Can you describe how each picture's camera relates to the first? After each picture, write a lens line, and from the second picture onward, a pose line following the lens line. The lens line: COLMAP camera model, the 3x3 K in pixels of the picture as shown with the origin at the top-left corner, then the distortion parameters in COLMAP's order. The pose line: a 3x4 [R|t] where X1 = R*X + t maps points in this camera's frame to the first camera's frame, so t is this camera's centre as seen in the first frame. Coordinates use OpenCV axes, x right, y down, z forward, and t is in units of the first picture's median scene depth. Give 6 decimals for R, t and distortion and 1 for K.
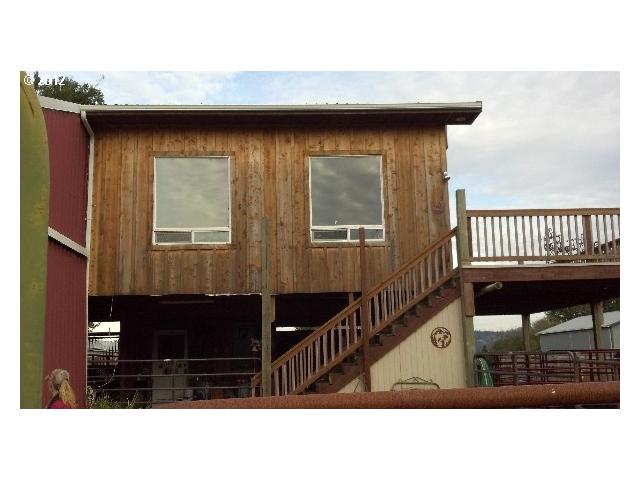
lens RADIAL K [[577.4, 0, 319.6], [0, 577.4, 252.0], [0, 0, 1]] dist [0.004514, -0.002625]
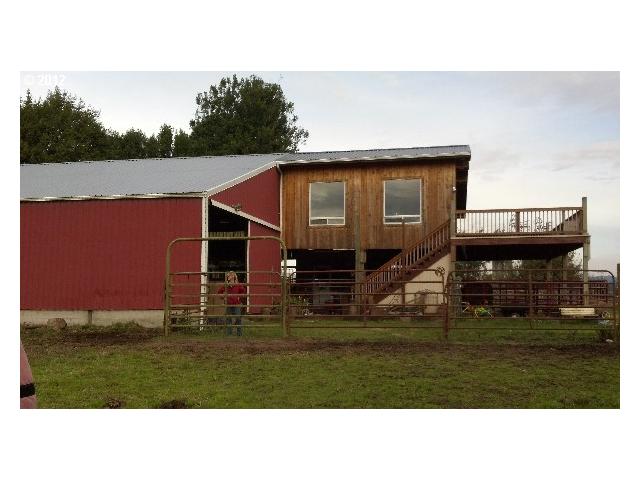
lens RADIAL K [[577.4, 0, 319.6], [0, 577.4, 252.0], [0, 0, 1]] dist [0.004514, -0.002625]
pose [[0.956790, 0.014369, -0.290426, 0.357504], [0.013661, 0.995454, 0.094255, -0.112527], [0.290460, -0.094150, 0.952244, -0.998163]]
